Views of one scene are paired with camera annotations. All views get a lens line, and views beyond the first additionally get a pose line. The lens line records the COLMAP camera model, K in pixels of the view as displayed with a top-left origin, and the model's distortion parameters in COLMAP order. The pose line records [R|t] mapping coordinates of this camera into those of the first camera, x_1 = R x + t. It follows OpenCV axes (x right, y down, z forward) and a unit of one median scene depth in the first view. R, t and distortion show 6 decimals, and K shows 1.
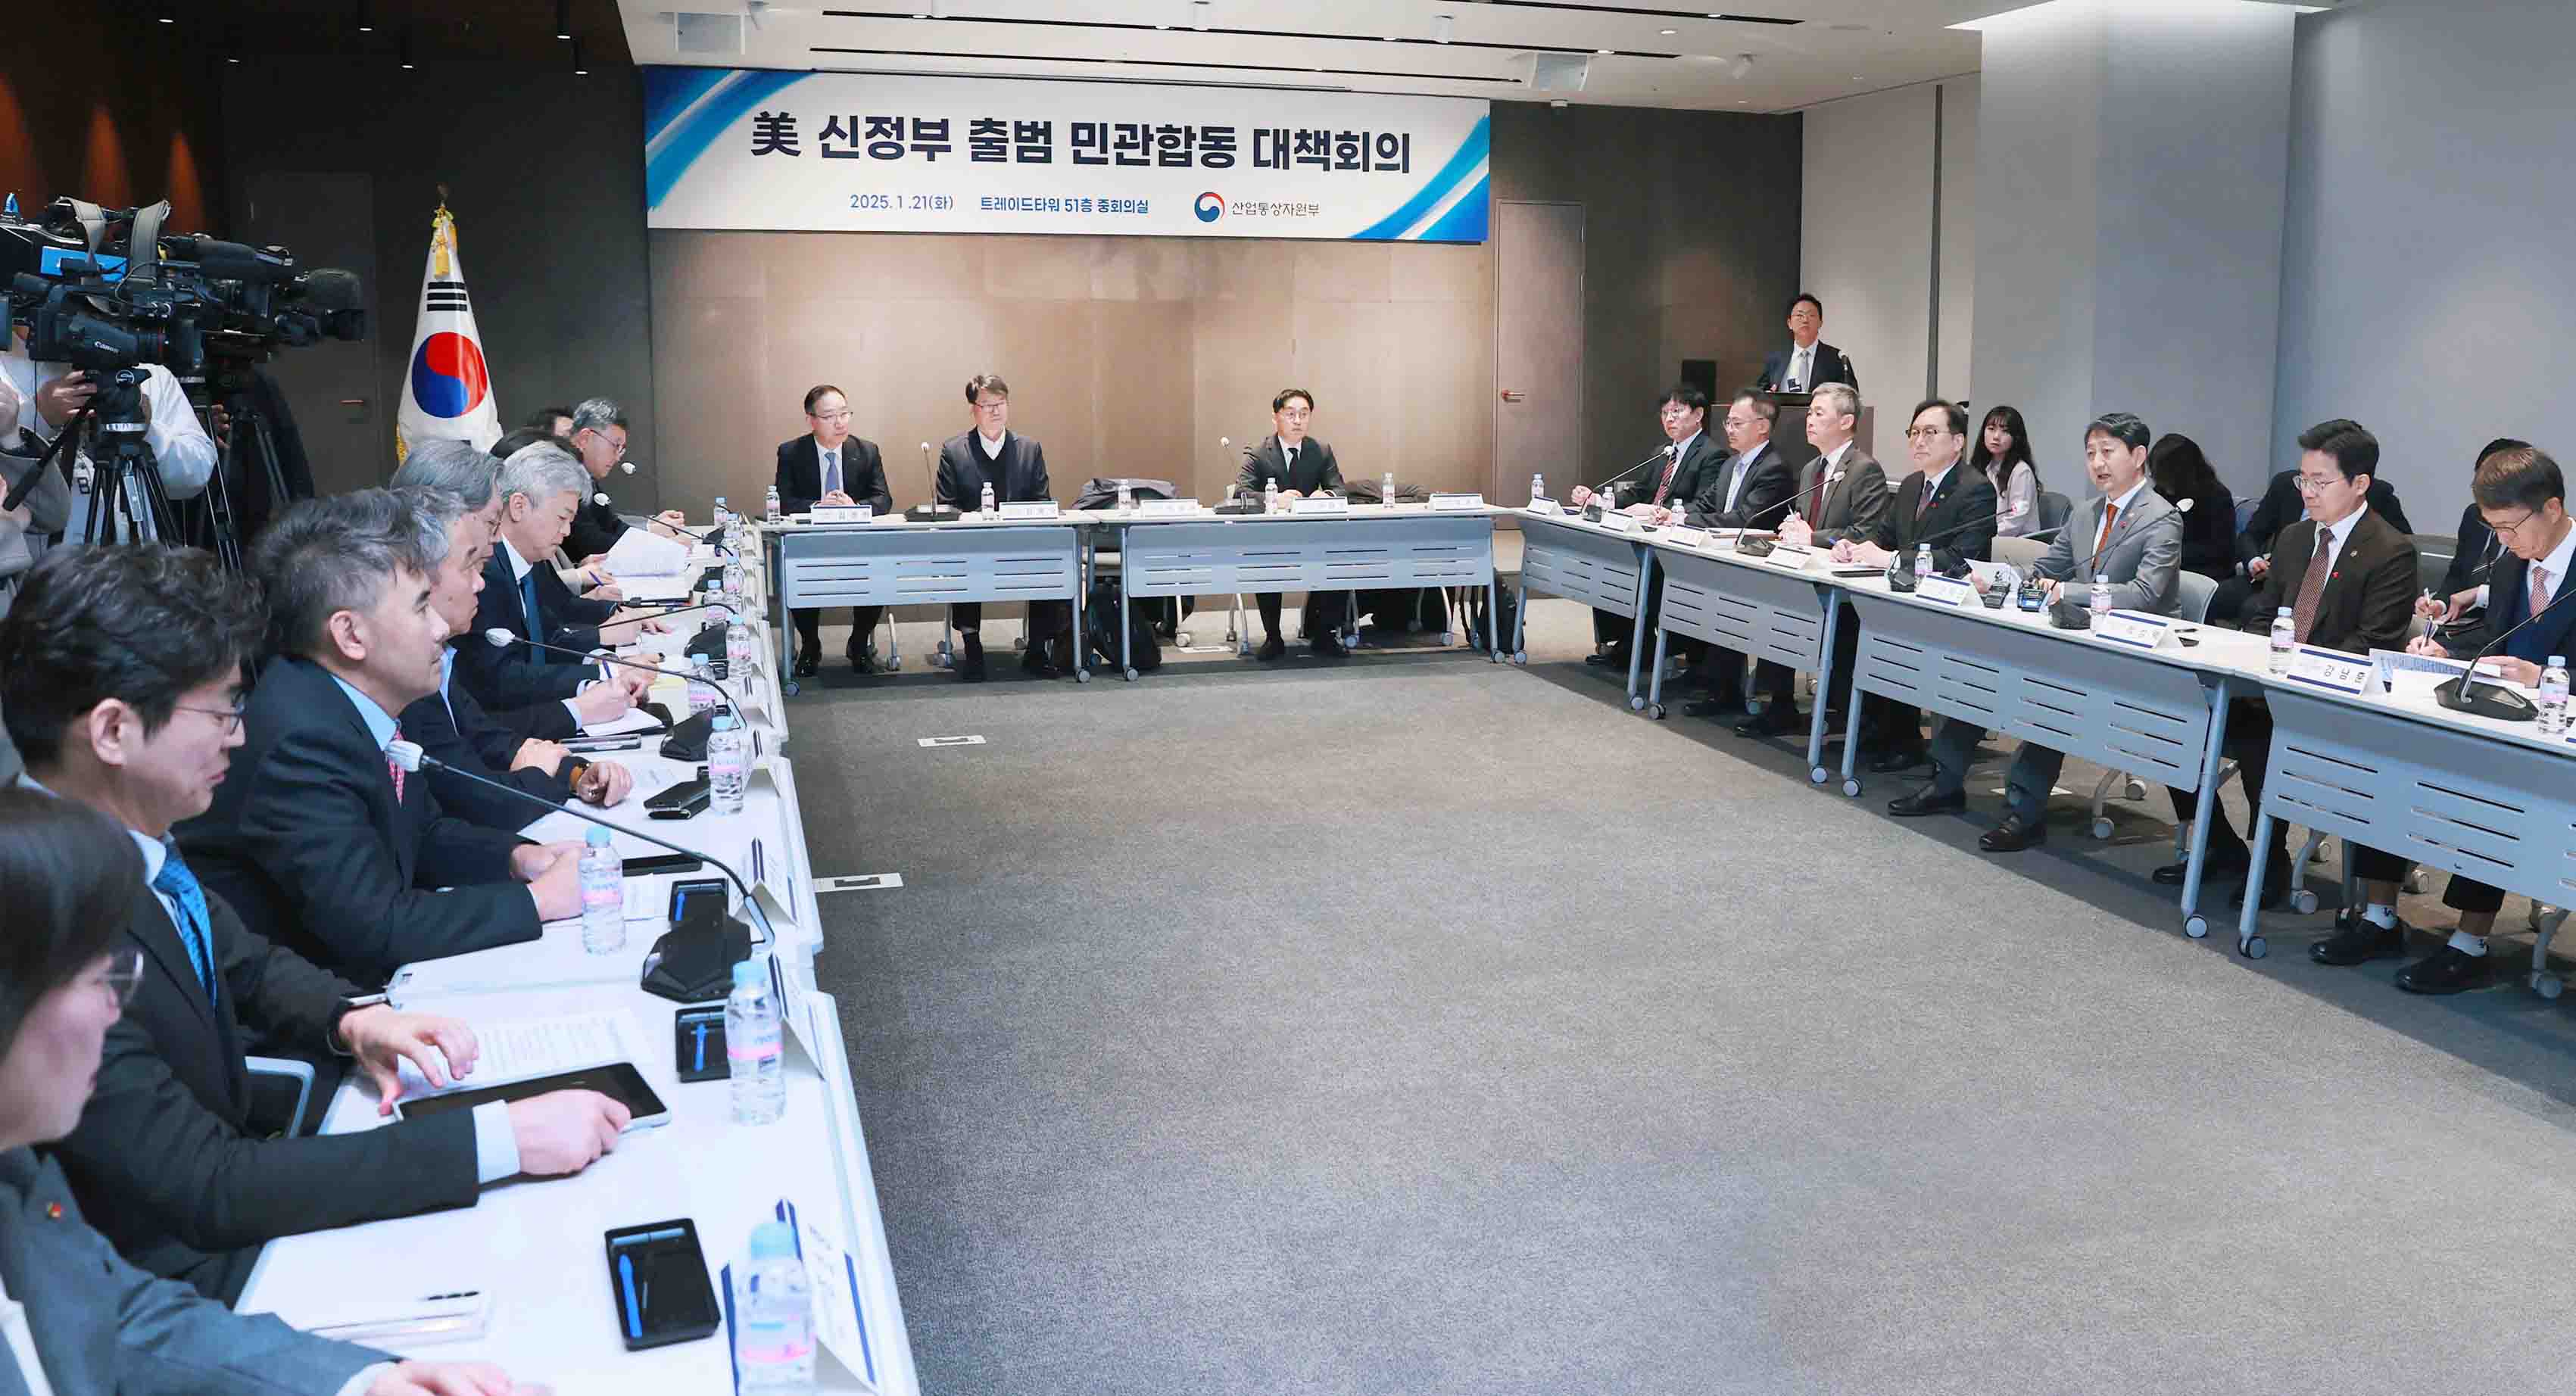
lens RADIAL K [[1920.8, 0, 1288.2], [0, 1920.8, 617.5], [0, 0, 1]] dist [-0.080356, -0.000843]
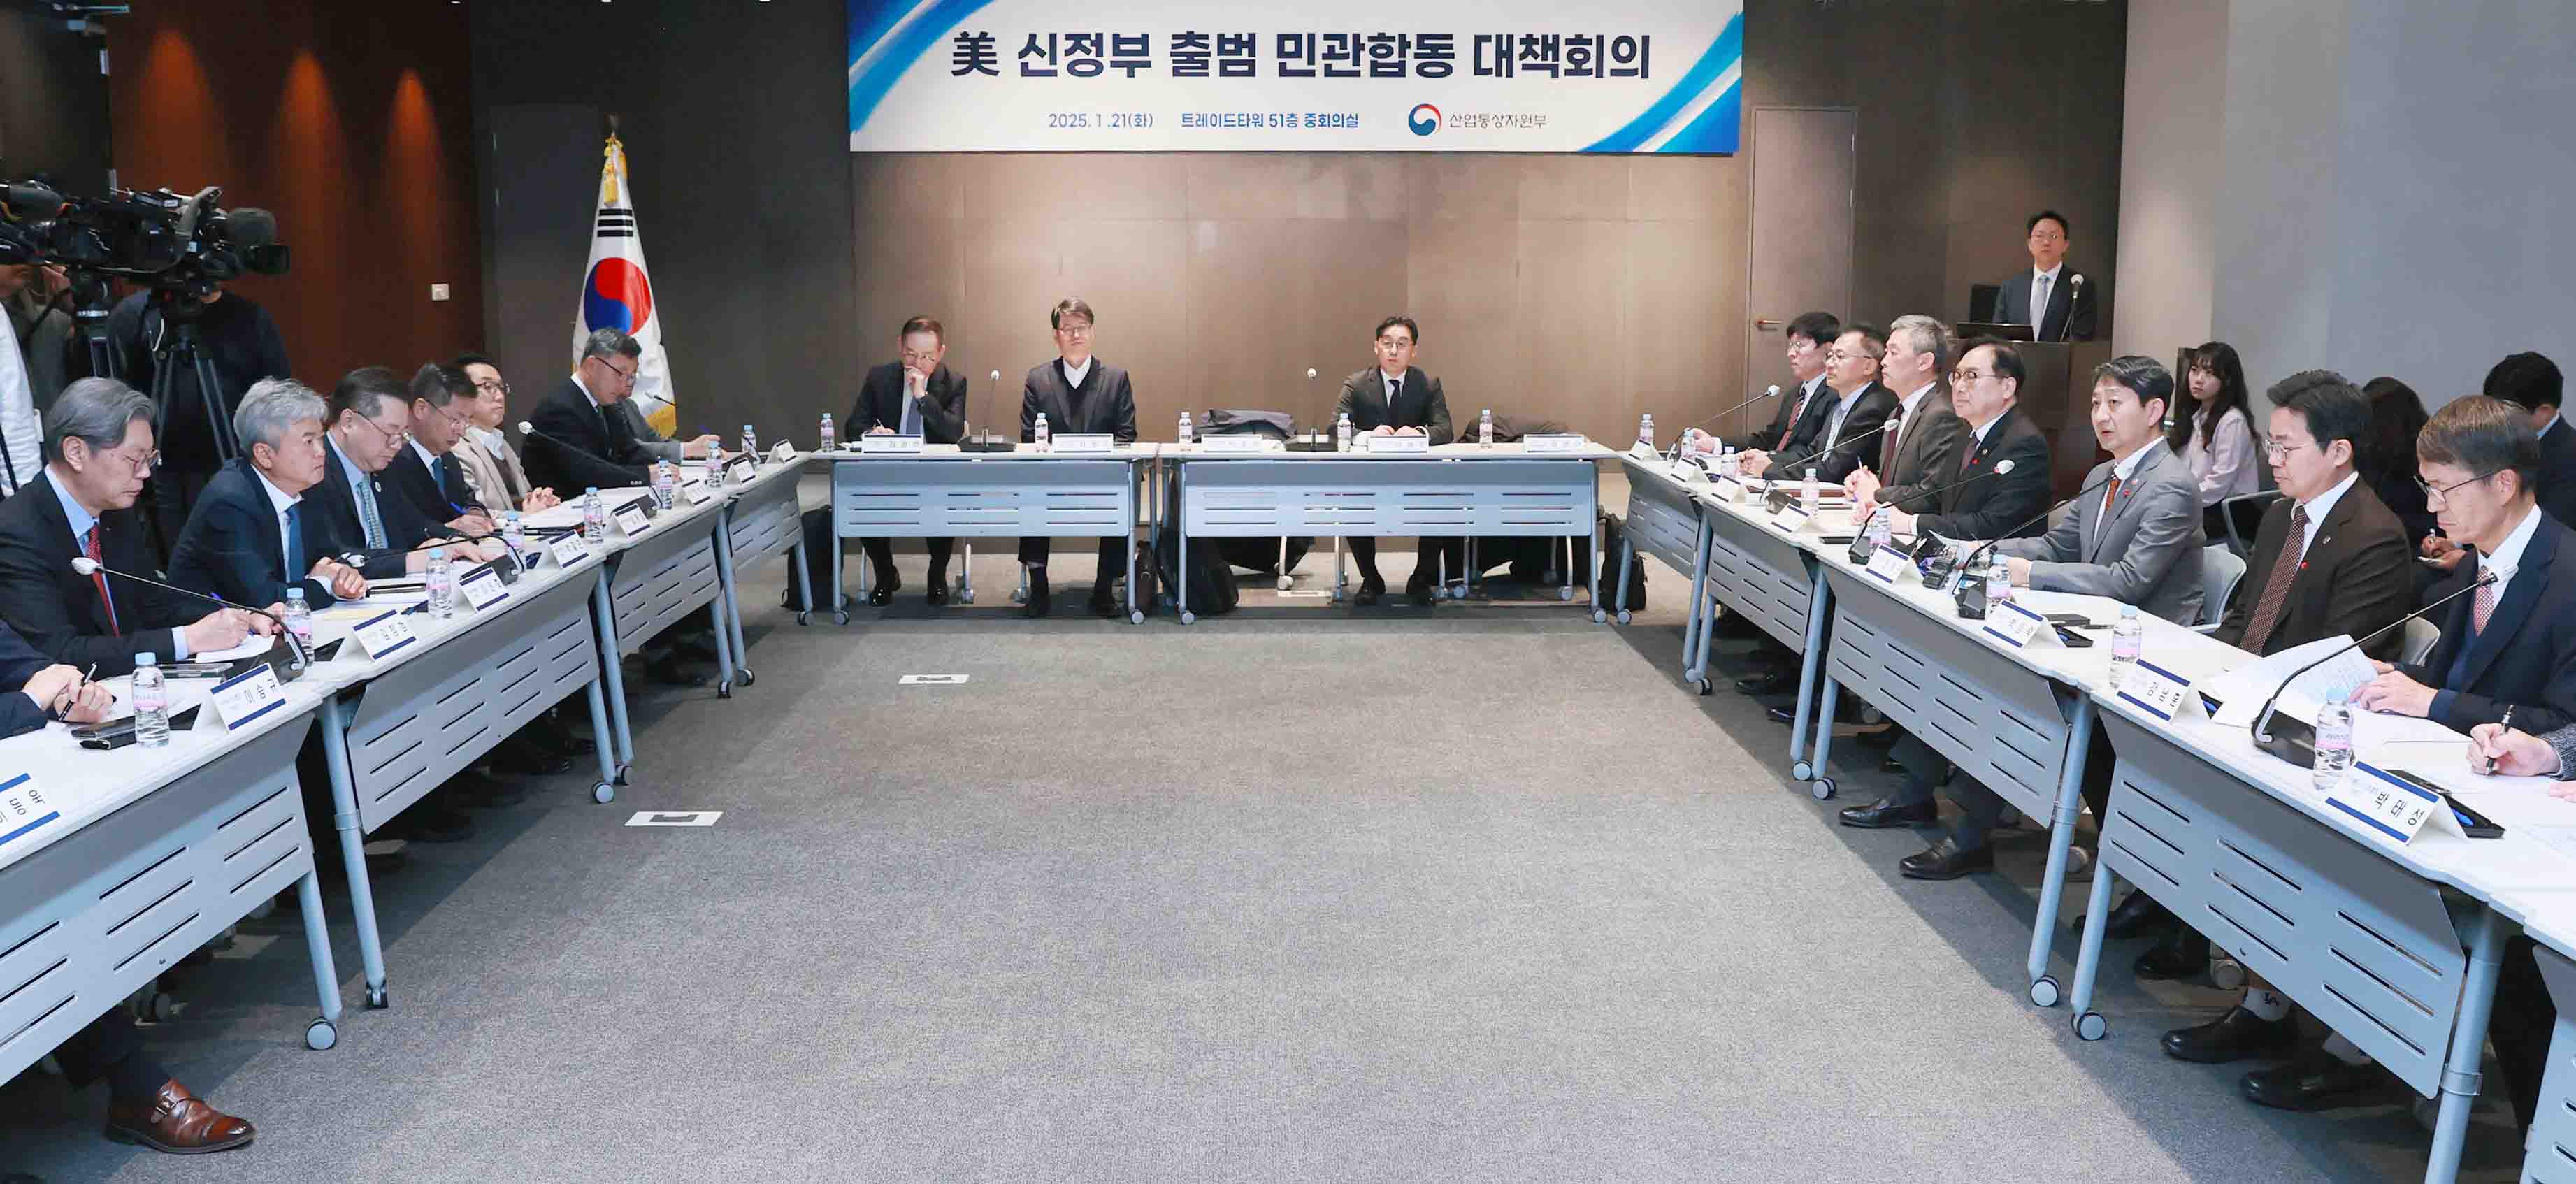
lens RADIAL K [[2002.6, 0, 1288.0], [0, 2002.6, 592.0], [0, 0, 1]] dist [-0.097735, 0.002412]
pose [[0.964705, 0.040269, -0.260235, 0.164279], [-0.034269, 0.999033, 0.027556, -0.008920], [0.261093, -0.017665, 0.965152, 0.041594]]
